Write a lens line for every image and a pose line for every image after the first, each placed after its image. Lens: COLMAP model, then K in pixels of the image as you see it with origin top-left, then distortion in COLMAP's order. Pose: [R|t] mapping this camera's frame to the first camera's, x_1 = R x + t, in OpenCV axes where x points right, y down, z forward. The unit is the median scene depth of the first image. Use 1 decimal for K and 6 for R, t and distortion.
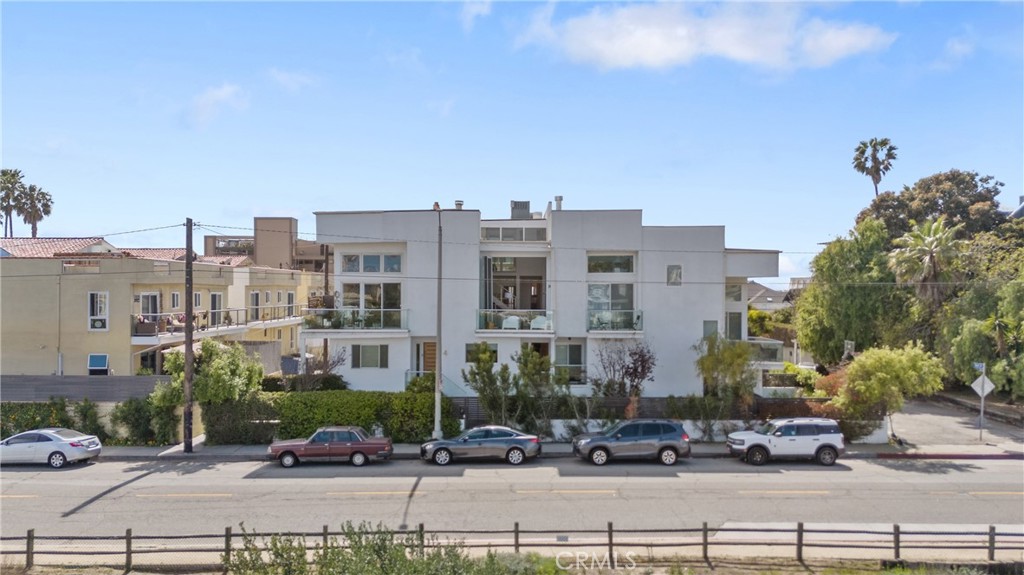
lens RADIAL K [[765.7, 0, 512.0], [0, 765.7, 287.5], [0, 0, 1]] dist [0.048242, -0.002311]
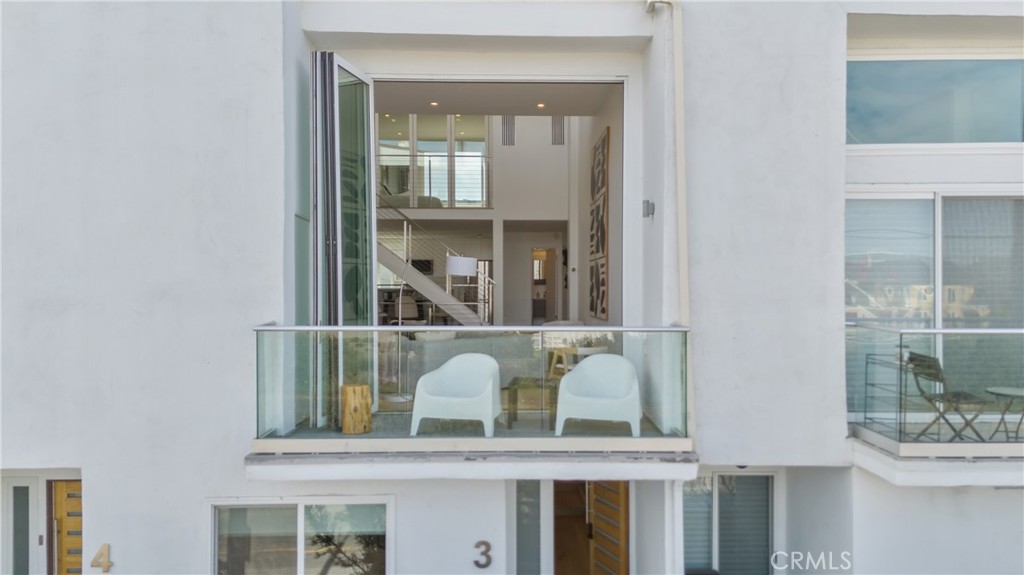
lens RADIAL K [[776.8, 0, 512.0], [0, 776.8, 287.5], [0, 0, 1]] dist [0.040868, -0.001703]
pose [[0.999842, -0.002714, 0.017555, 0.009690], [0.002652, 0.999990, 0.003543, 0.018981], [-0.017565, -0.003496, 0.999840, 0.830788]]
